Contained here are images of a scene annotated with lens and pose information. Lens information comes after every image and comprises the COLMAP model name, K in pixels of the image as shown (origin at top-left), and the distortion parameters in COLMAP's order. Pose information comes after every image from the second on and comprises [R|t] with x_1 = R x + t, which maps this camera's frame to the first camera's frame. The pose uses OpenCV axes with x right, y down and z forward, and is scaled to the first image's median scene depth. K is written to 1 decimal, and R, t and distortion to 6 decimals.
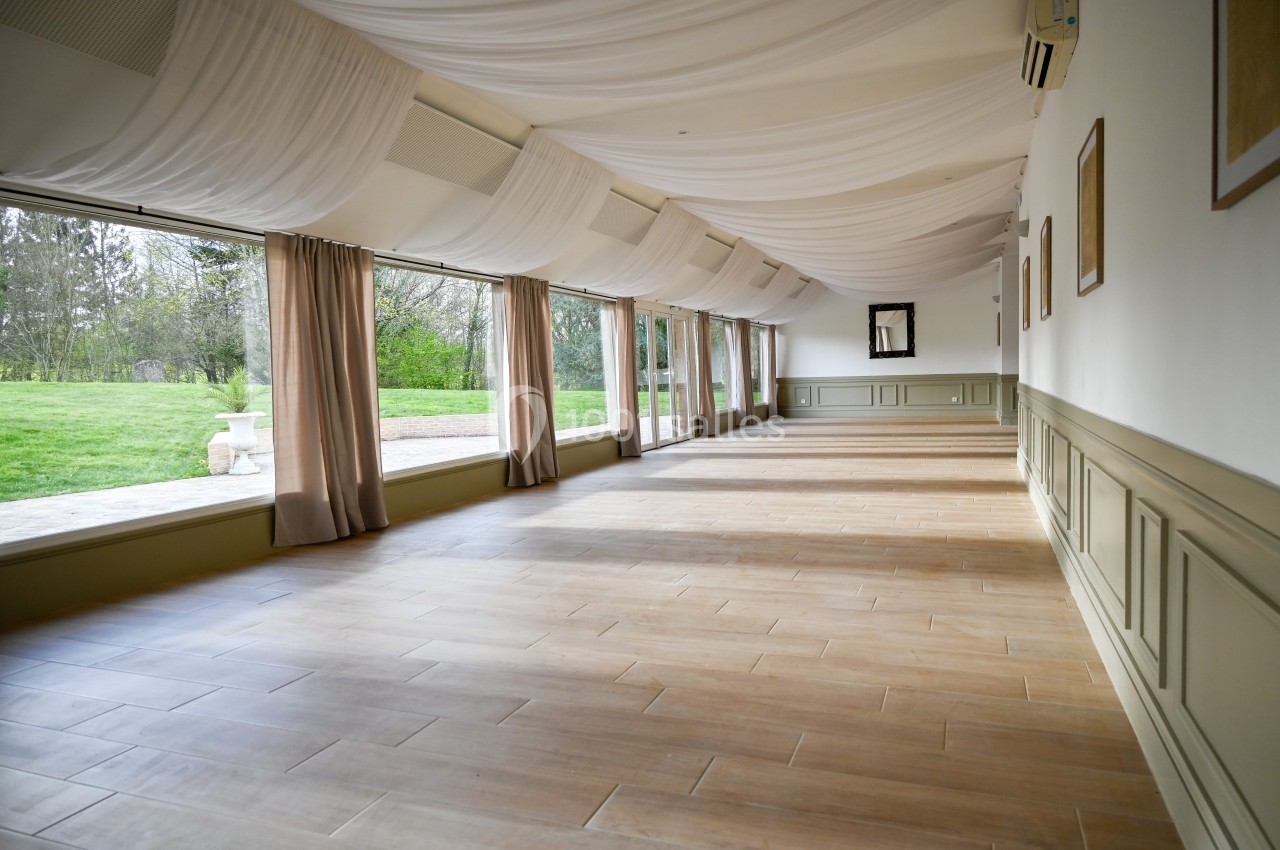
lens RADIAL K [[817.3, 0, 638.5], [0, 817.3, 419.2], [0, 0, 1]] dist [-0.004360, 0.001950]
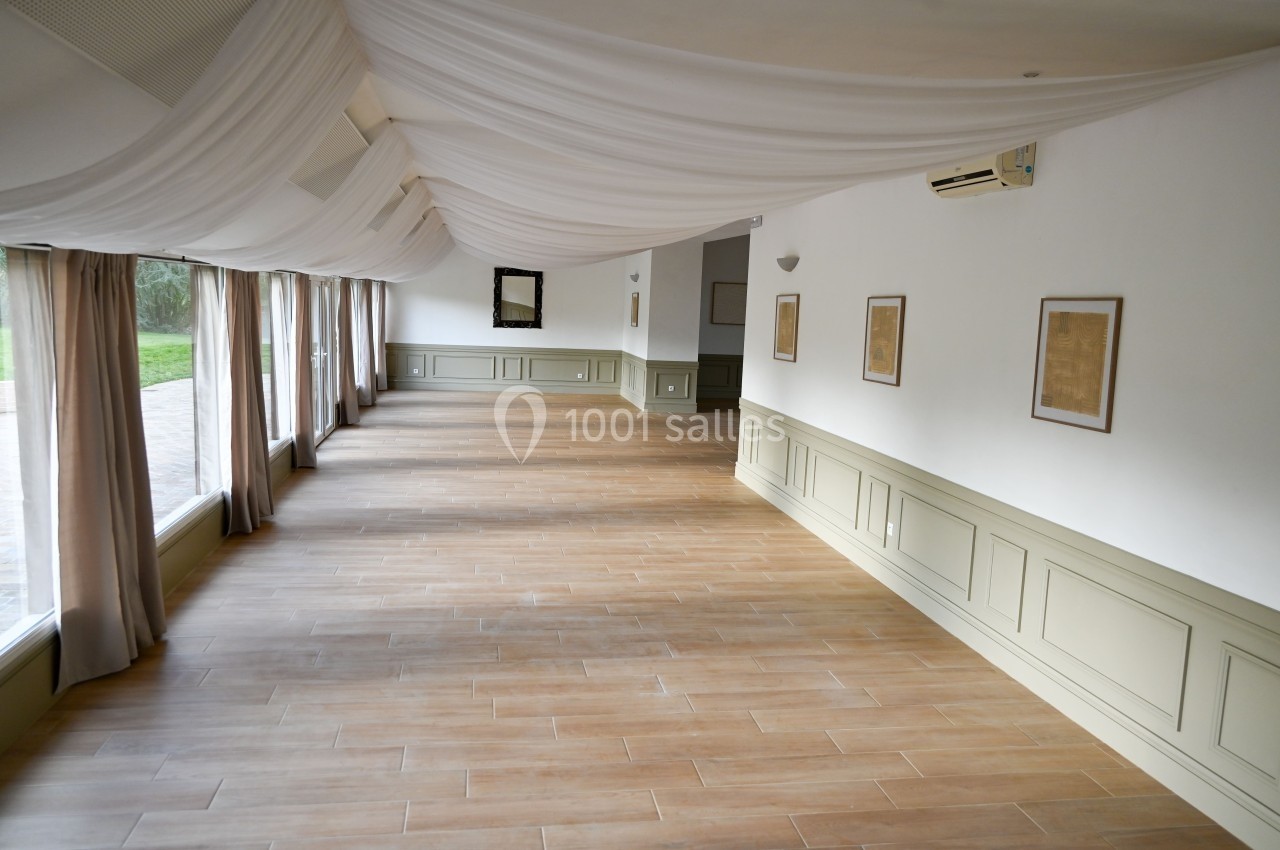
lens RADIAL K [[936.1, 0, 641.2], [0, 936.1, 422.6], [0, 0, 1]] dist [0.006100, -0.001448]
pose [[0.870843, 0.001720, 0.491558, -0.386362], [-0.030597, 0.998245, 0.050712, -0.123646], [-0.490608, -0.059202, 0.869367, 0.071887]]
